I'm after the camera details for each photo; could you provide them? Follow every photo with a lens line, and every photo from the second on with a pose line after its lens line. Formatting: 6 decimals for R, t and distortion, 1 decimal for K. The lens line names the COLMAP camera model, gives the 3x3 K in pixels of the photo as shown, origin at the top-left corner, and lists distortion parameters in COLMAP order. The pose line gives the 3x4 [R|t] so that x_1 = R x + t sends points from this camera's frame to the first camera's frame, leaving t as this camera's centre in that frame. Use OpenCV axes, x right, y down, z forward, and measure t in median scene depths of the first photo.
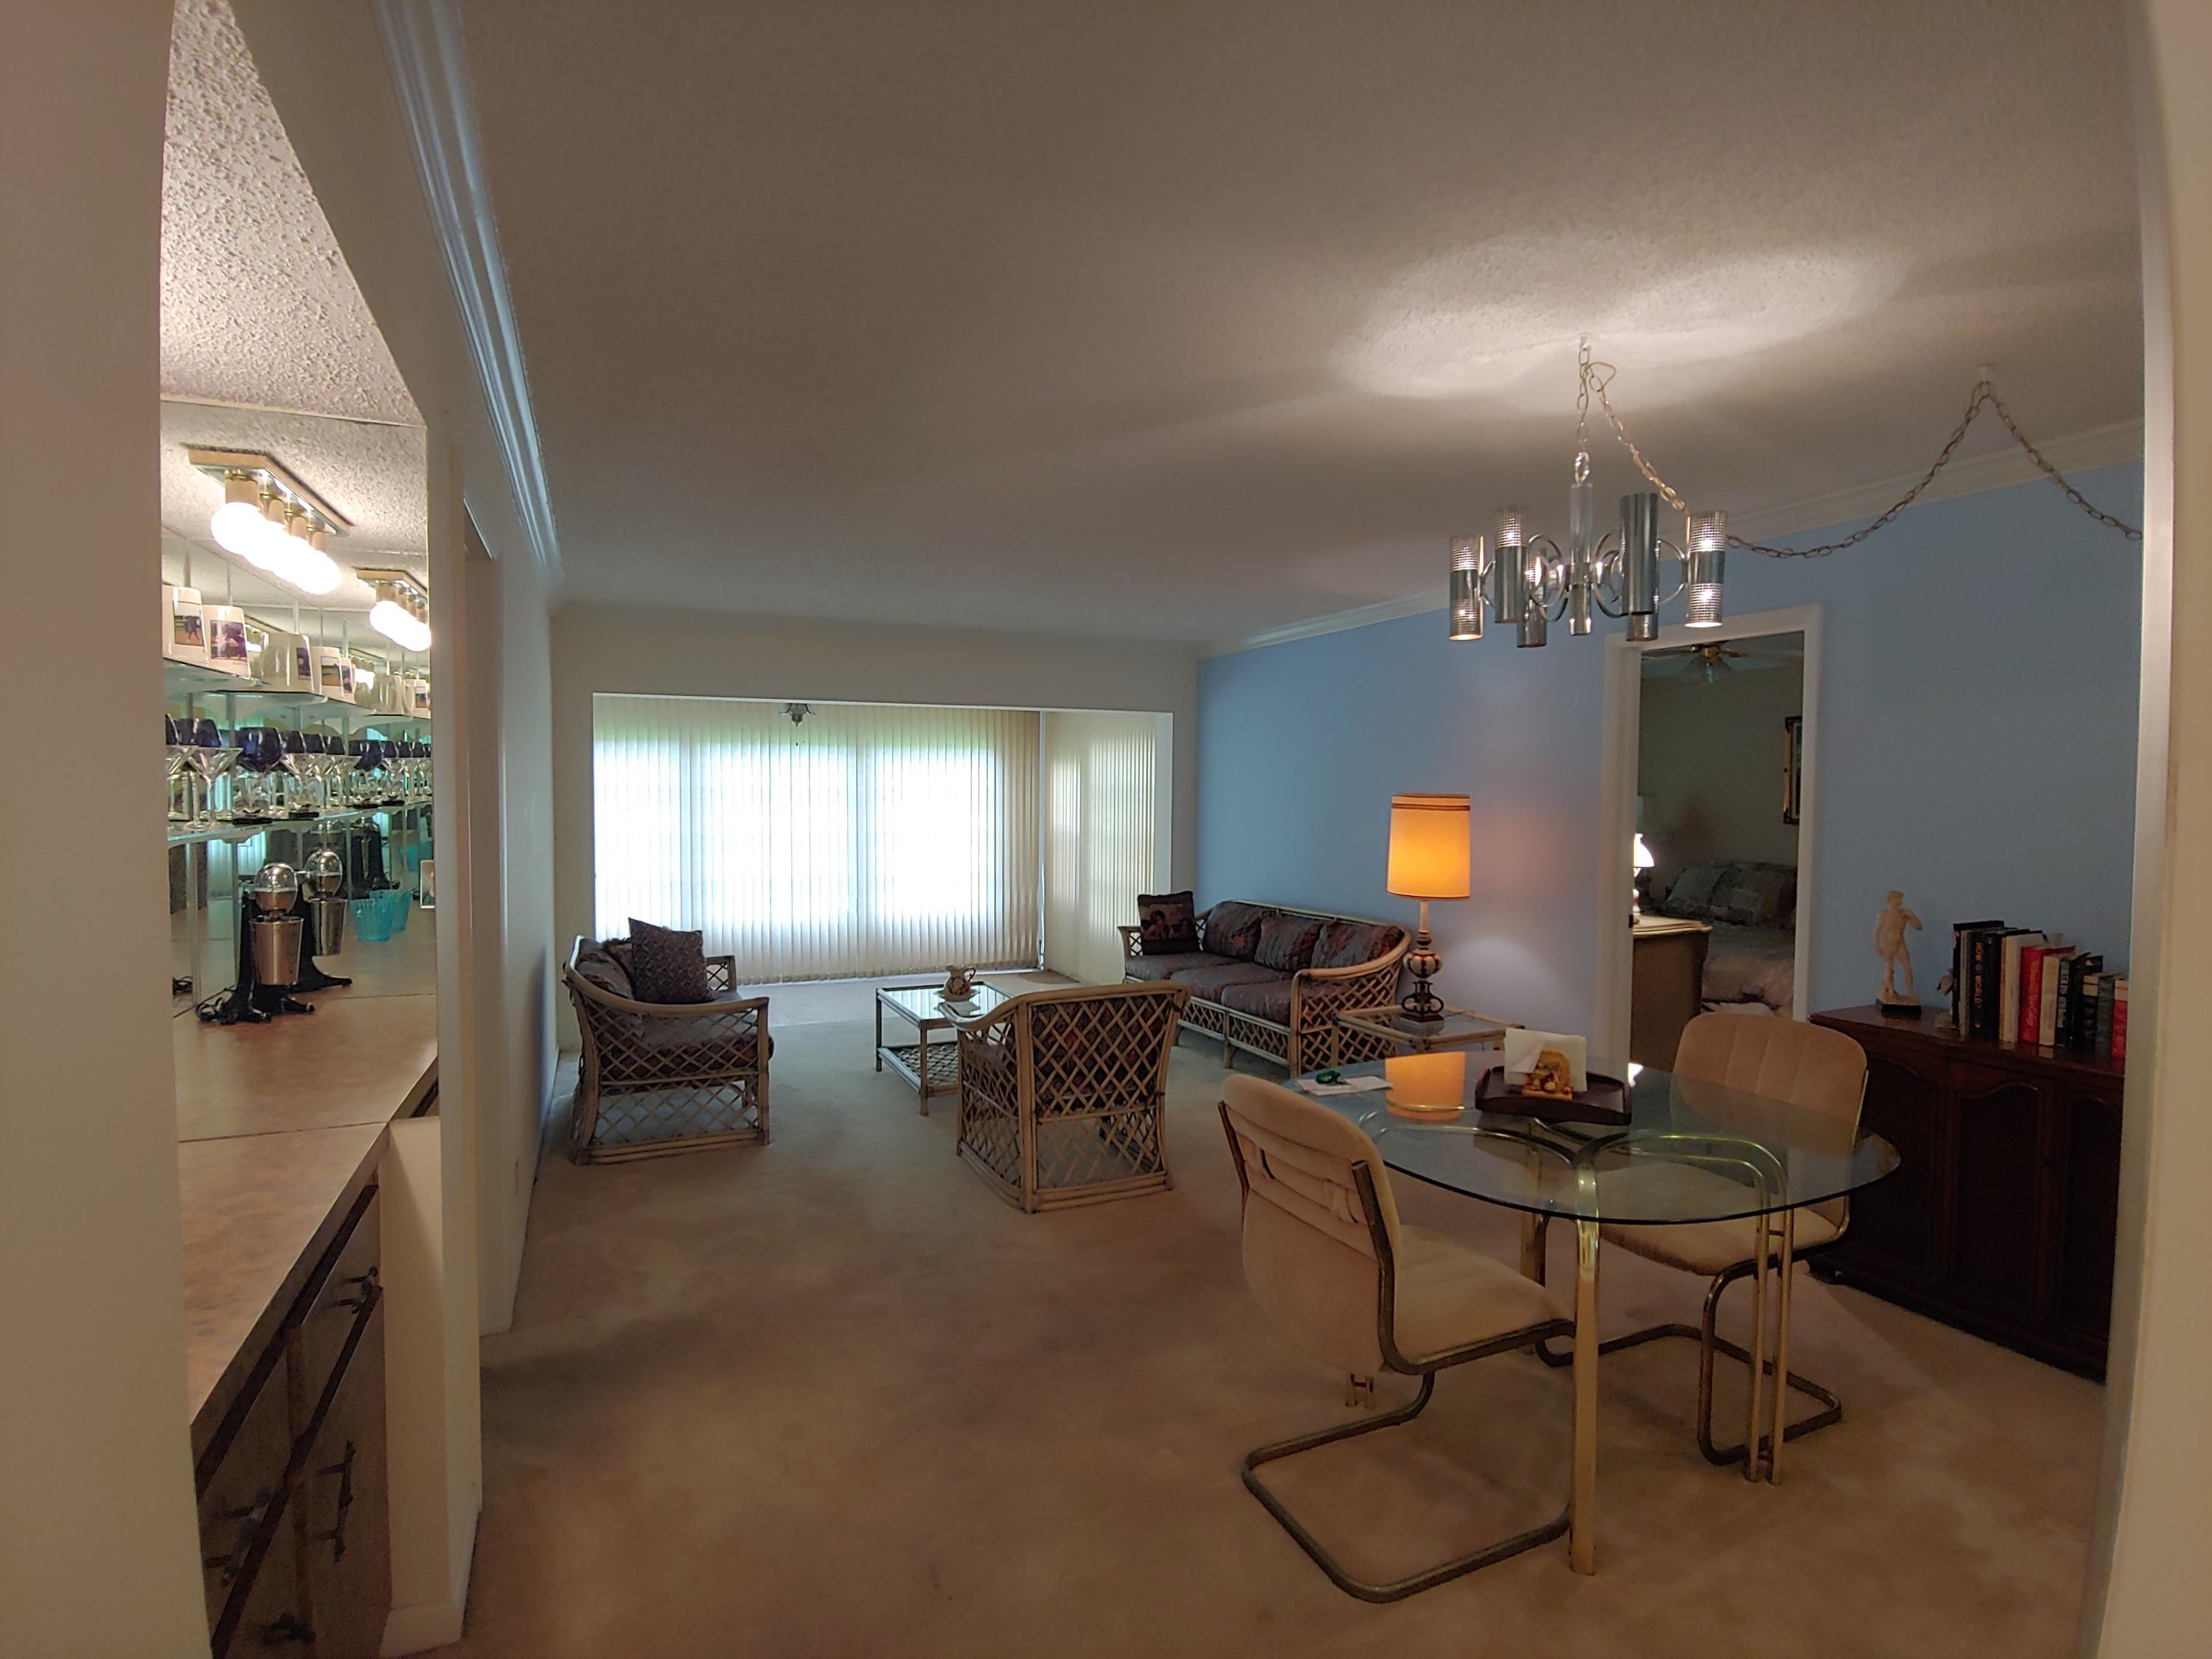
lens RADIAL K [[1107.2, 0, 1112.3], [0, 1107.2, 821.4], [0, 0, 1]] dist [-0.020230, 0.007694]
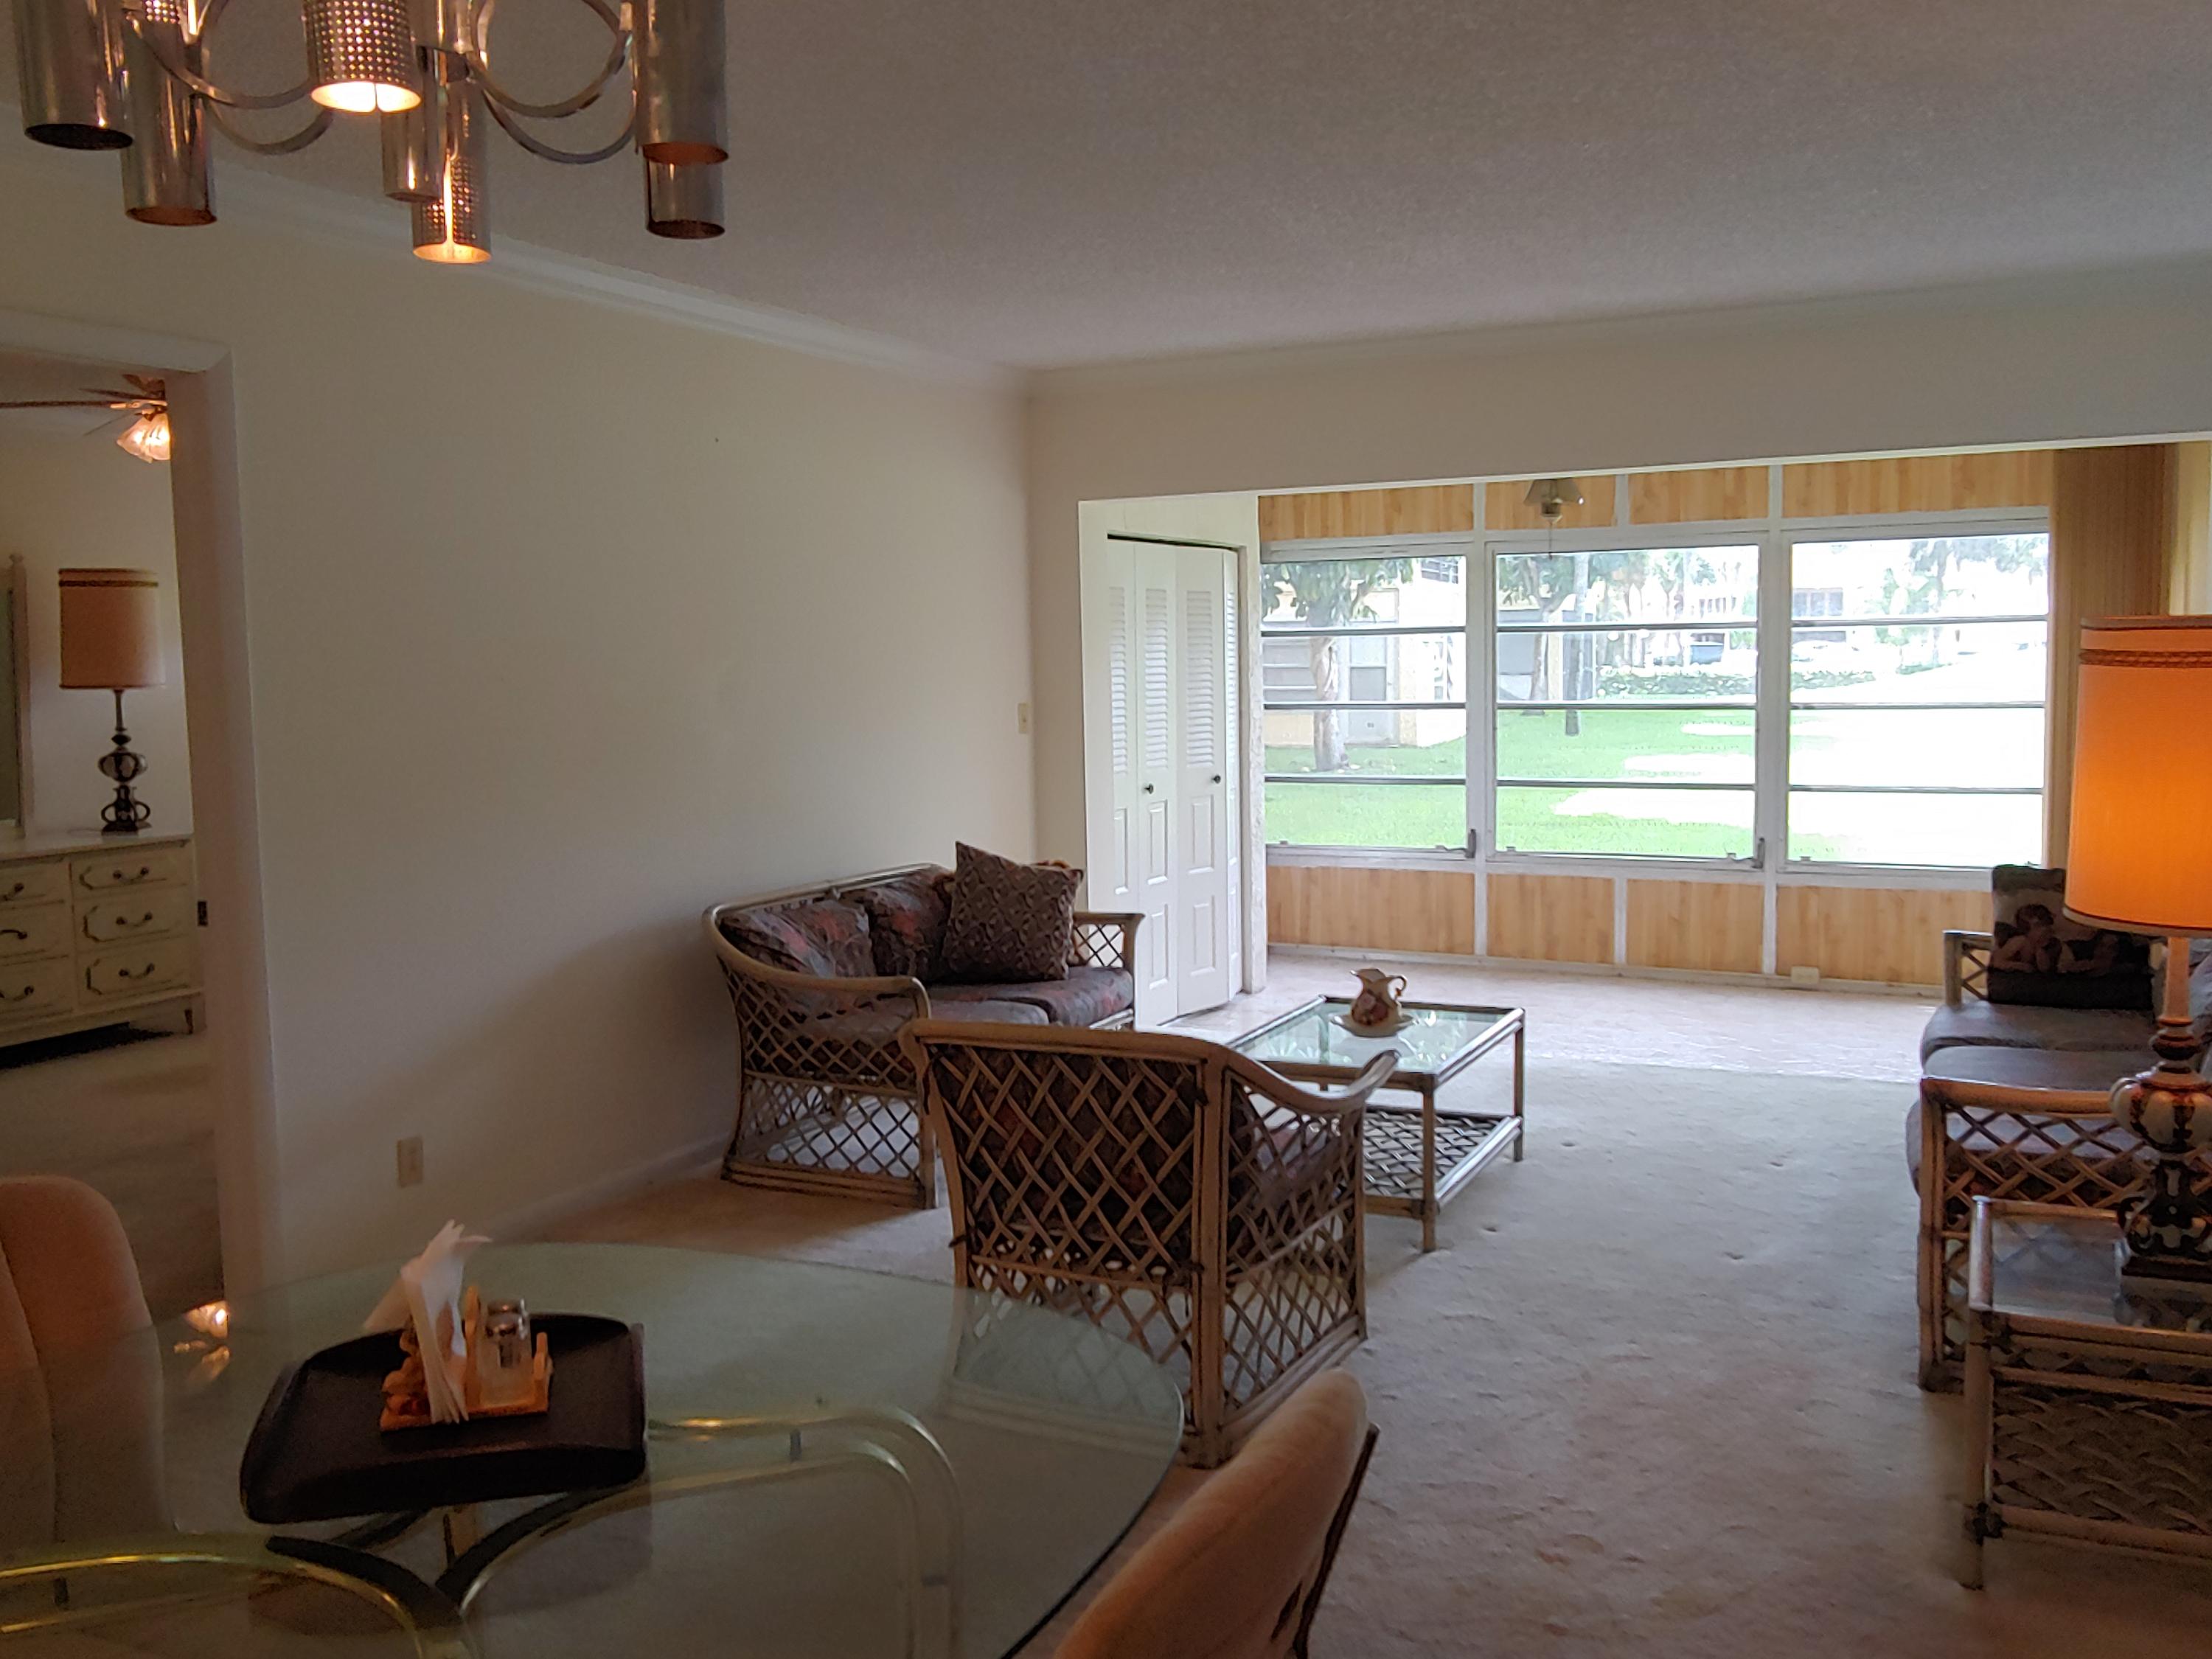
lens RADIAL K [[1854.8, 0, 1120.7], [0, 1854.8, 826.0], [0, 0, 1]] dist [-0.032754, 0.034062]
pose [[0.628570, 0.052513, -0.775979, 0.656058], [0.003739, 0.997502, 0.070533, -0.002353], [0.777744, -0.047236, 0.626803, 0.492469]]
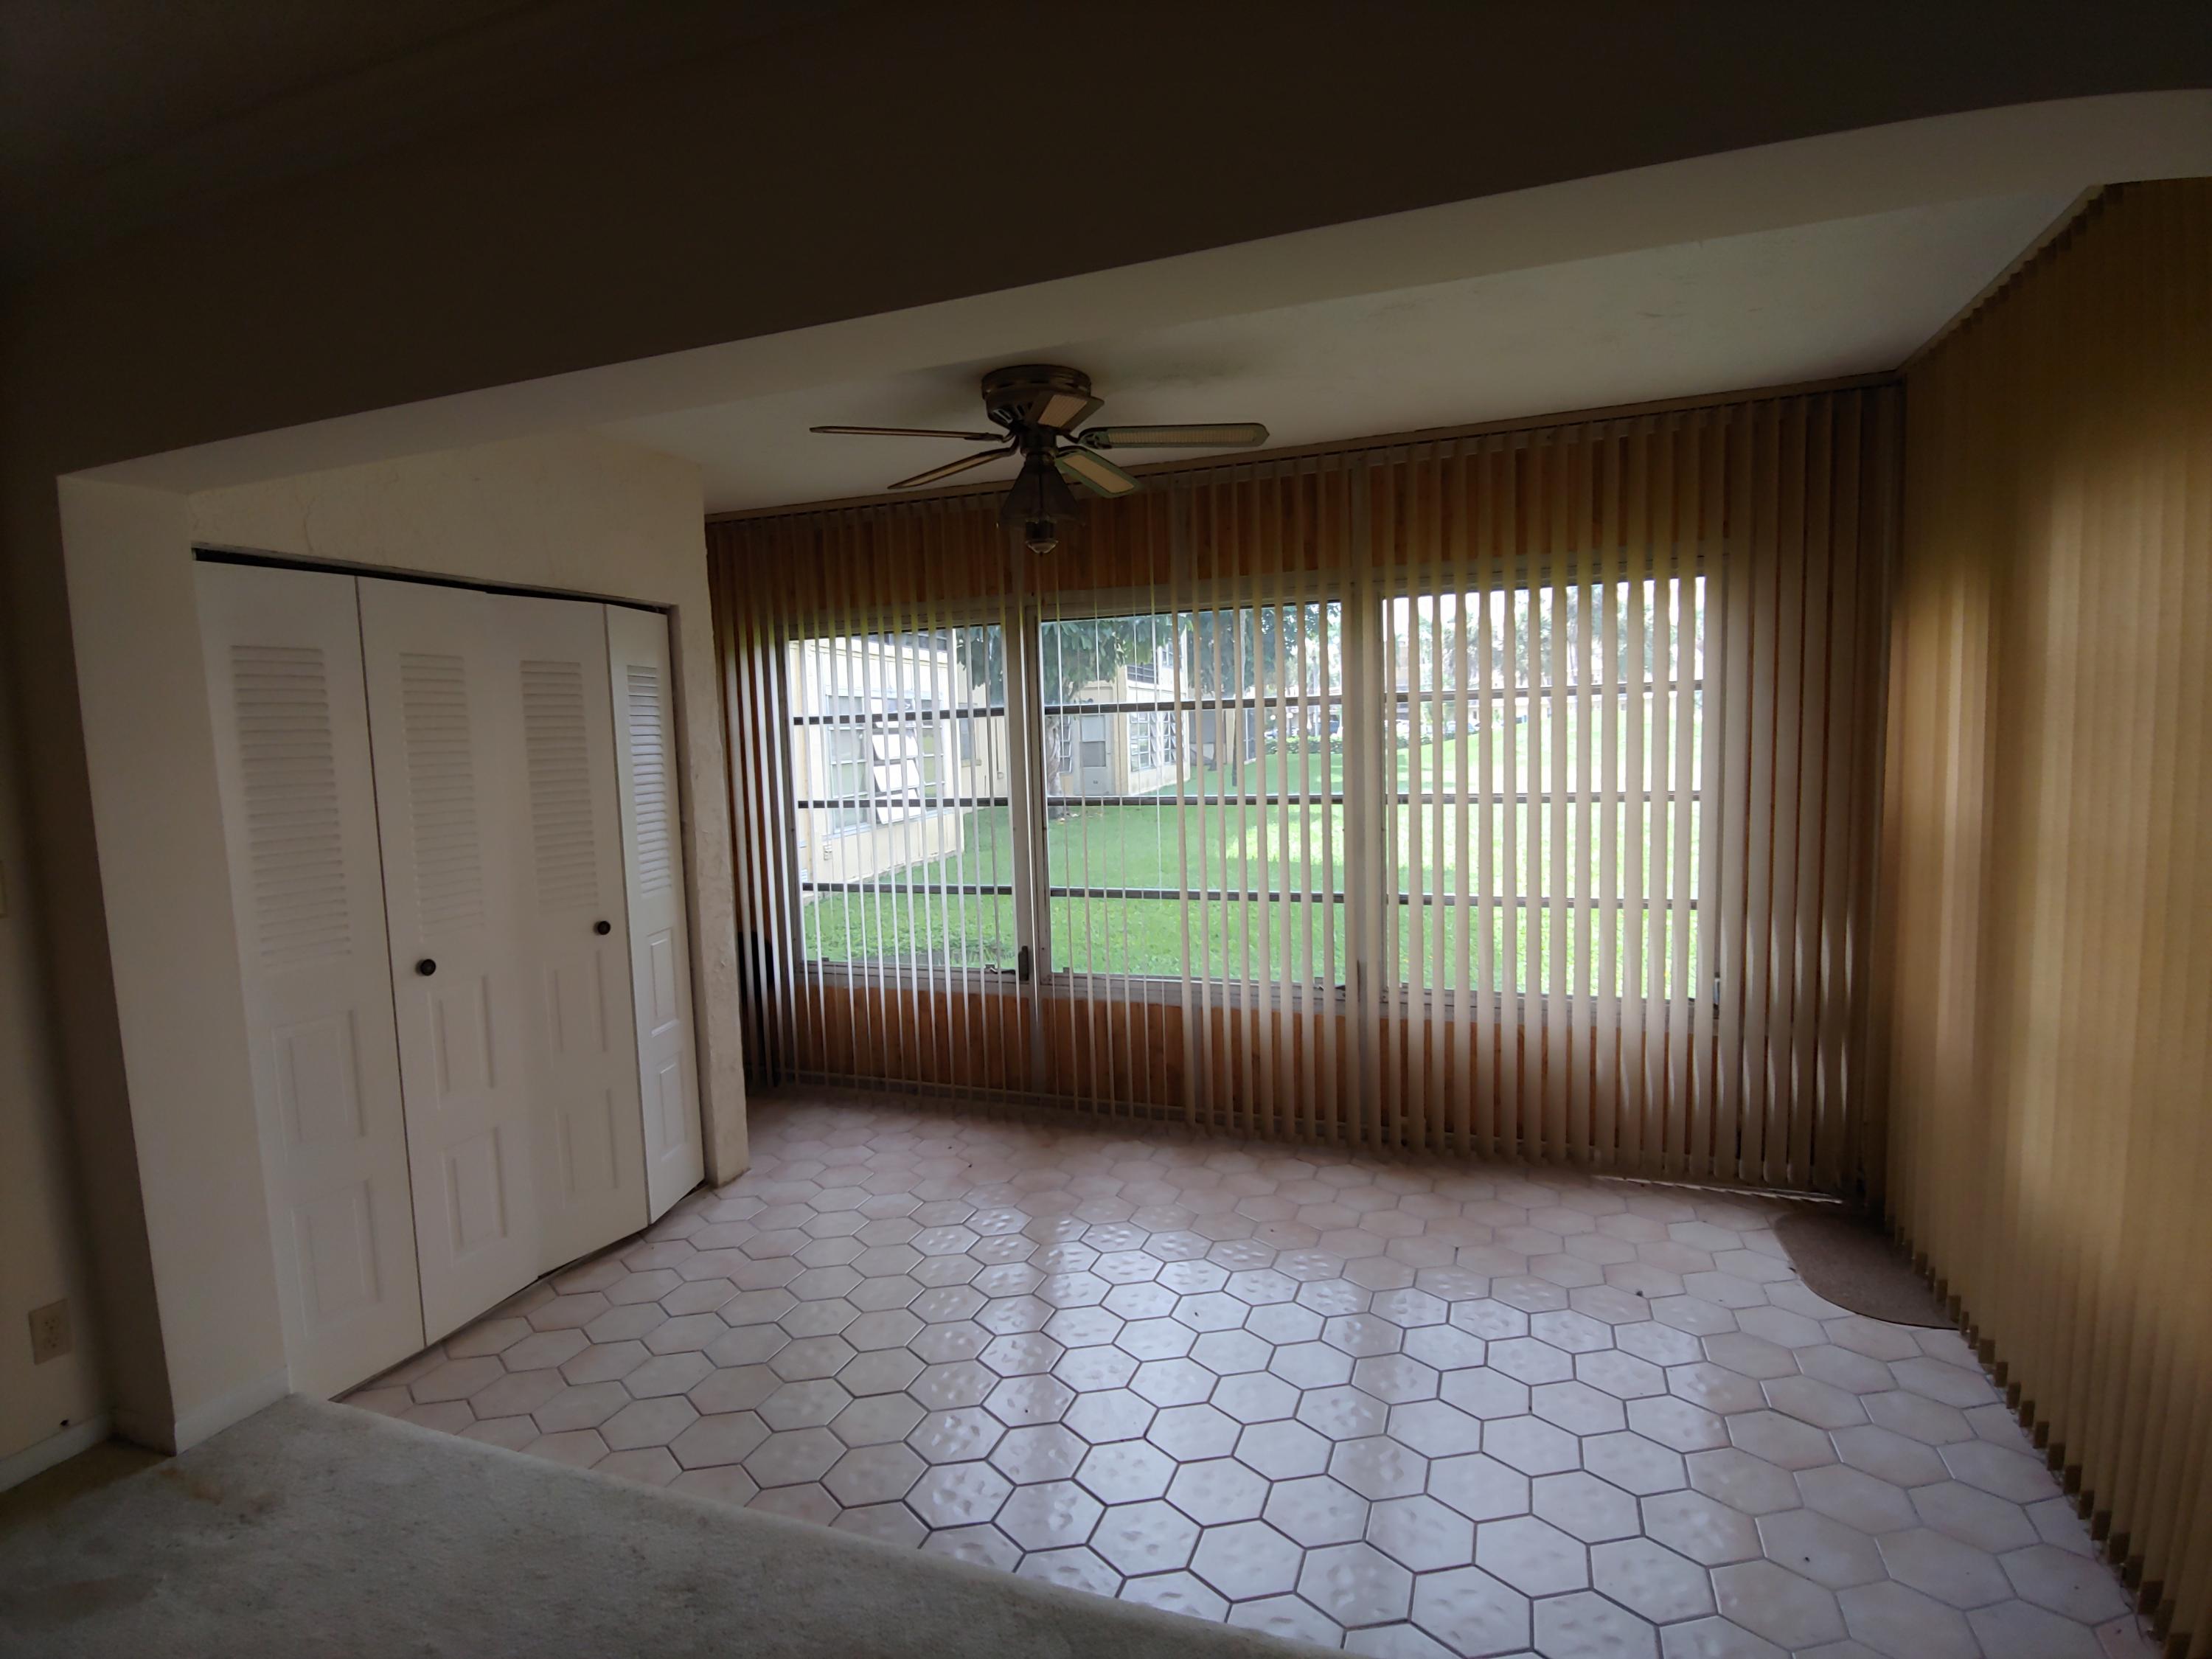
lens RADIAL K [[1107.2, 0, 1084.1], [0, 1107.2, 826.9], [0, 0, 1]] dist [-0.020230, 0.007694]
pose [[0.690502, 0.036861, -0.722390, 0.012016], [0.021466, 0.997216, 0.071404, -0.043390], [0.723012, -0.064811, 0.687789, 1.551713]]
